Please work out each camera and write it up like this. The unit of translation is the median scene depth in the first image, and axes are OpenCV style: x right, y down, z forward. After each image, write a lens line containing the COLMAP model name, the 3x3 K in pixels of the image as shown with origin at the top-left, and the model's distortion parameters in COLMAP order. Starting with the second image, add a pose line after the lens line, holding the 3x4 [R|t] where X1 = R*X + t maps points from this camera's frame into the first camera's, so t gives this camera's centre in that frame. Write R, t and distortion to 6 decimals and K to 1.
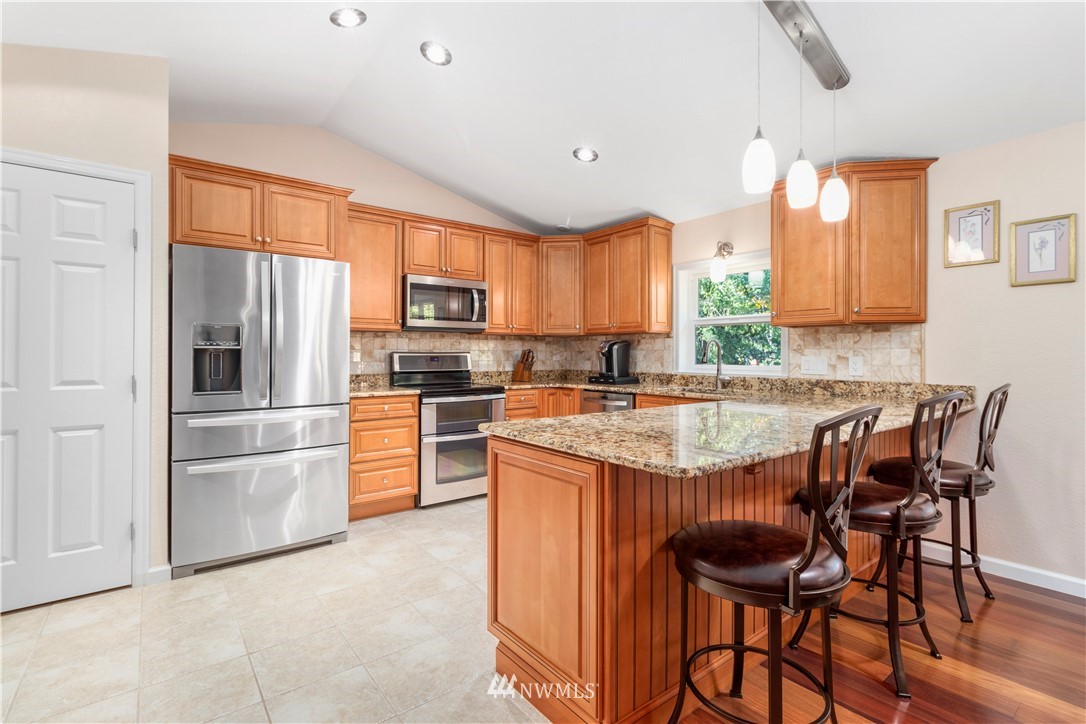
lens RADIAL K [[501.7, 0, 532.2], [0, 501.7, 355.5], [0, 0, 1]] dist [0.001976, 0.000875]
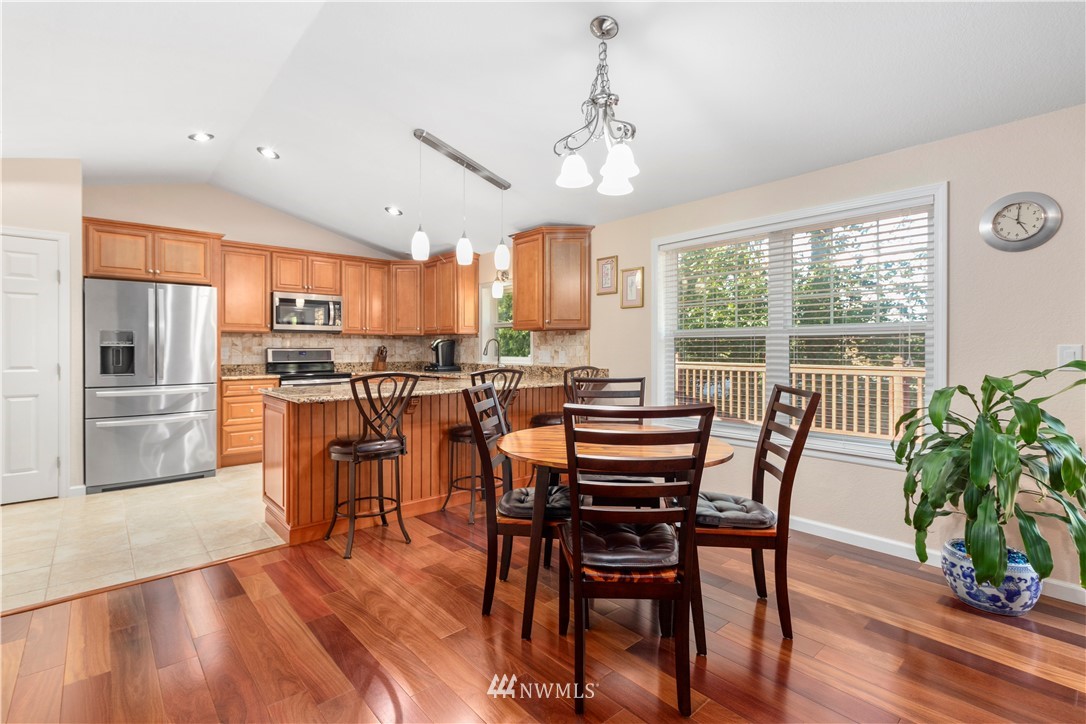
lens RADIAL K [[501.7, 0, 532.2], [0, 501.7, 355.5], [0, 0, 1]] dist [0.001976, 0.000875]
pose [[0.998069, -0.001803, 0.062081, 0.371721], [0.001188, 0.999950, 0.009945, 0.000618], [-0.062096, -0.009852, 0.998022, -0.418534]]
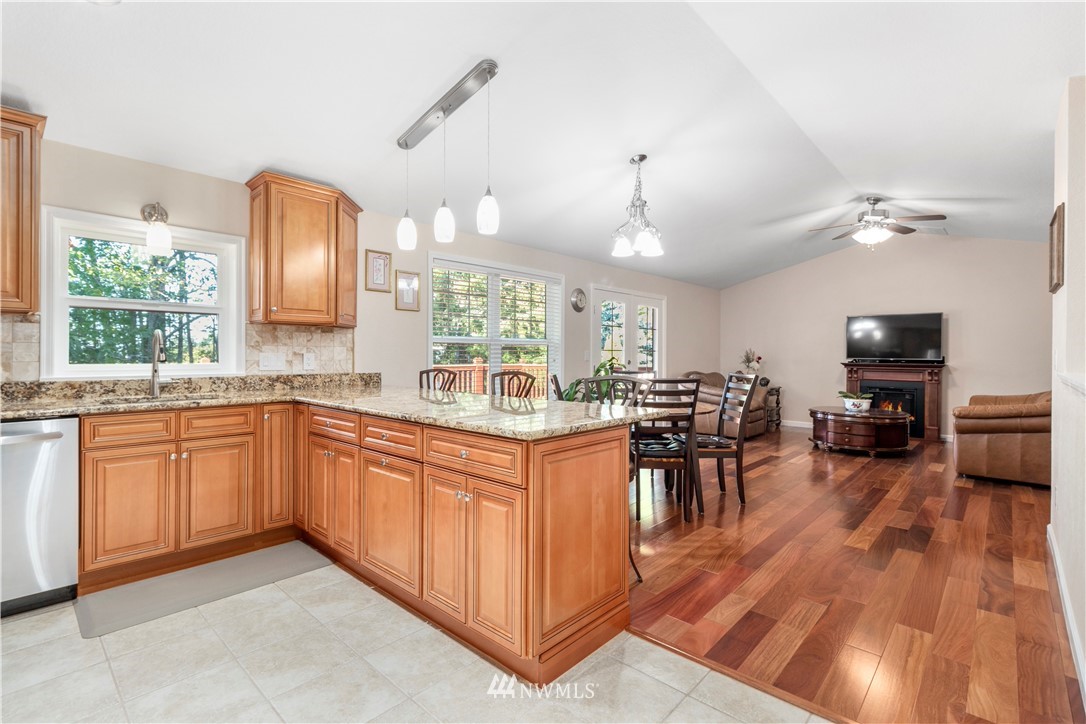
lens RADIAL K [[501.7, 0, 532.2], [0, 501.7, 355.5], [0, 0, 1]] dist [0.001976, 0.000875]
pose [[-0.160297, -0.004943, 0.987056, -0.465633], [-0.001295, 0.999988, 0.004797, 0.001225], [-0.987068, -0.000509, -0.160301, 0.549534]]
